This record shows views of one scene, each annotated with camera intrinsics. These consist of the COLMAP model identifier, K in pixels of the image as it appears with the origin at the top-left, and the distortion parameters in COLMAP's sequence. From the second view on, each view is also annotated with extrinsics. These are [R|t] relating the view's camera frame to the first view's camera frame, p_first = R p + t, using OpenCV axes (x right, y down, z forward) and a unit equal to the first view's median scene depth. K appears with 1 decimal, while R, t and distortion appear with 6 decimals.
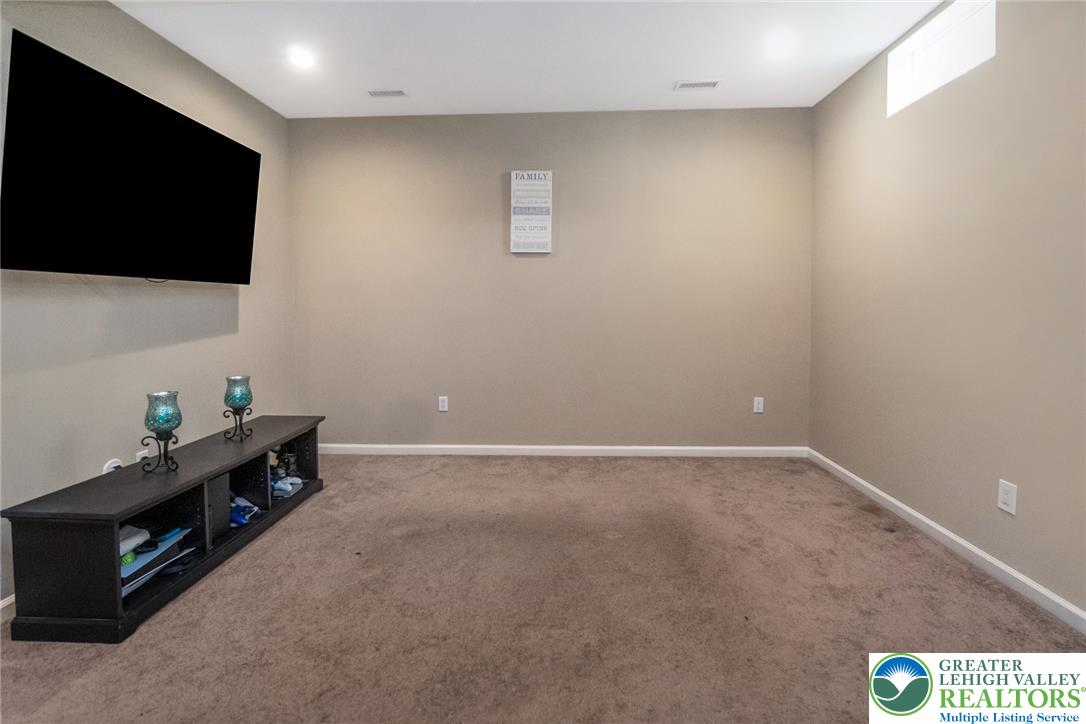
lens RADIAL K [[484.7, 0, 558.3], [0, 484.7, 319.6], [0, 0, 1]] dist [0.003202, -0.002446]
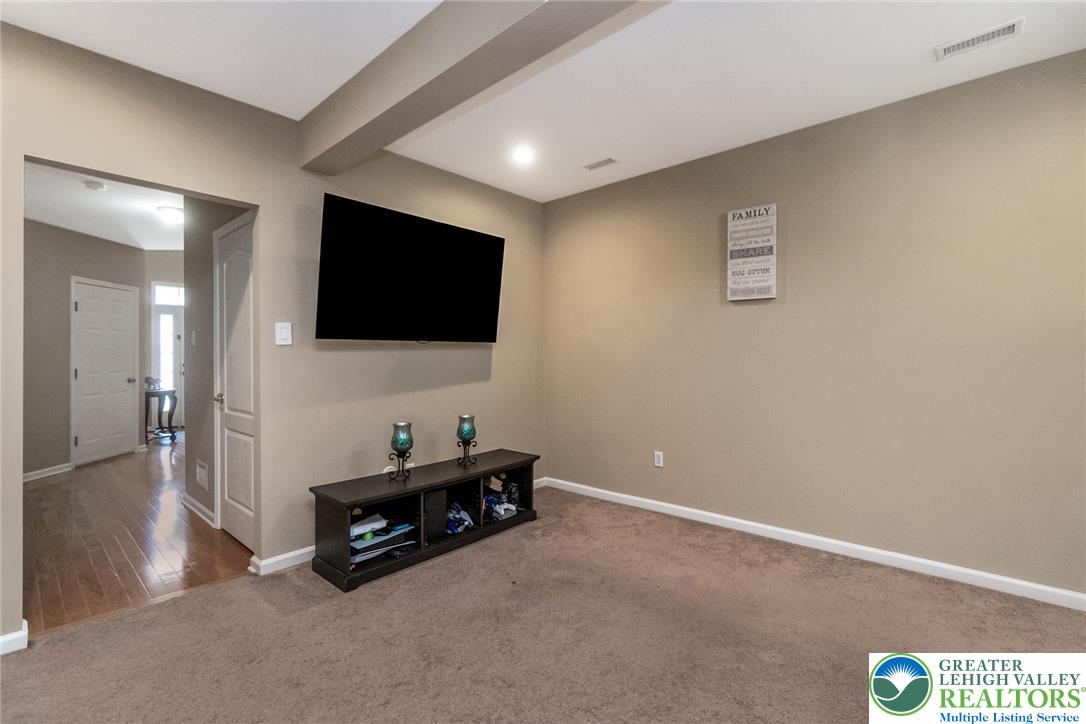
lens RADIAL K [[484.7, 0, 558.8], [0, 484.7, 346.7], [0, 0, 1]] dist [0.003202, -0.002446]
pose [[0.777578, -0.009722, -0.628711, 0.295939], [-0.017358, 0.999167, -0.036919, -0.018621], [0.628547, 0.039621, 0.776762, 0.133381]]
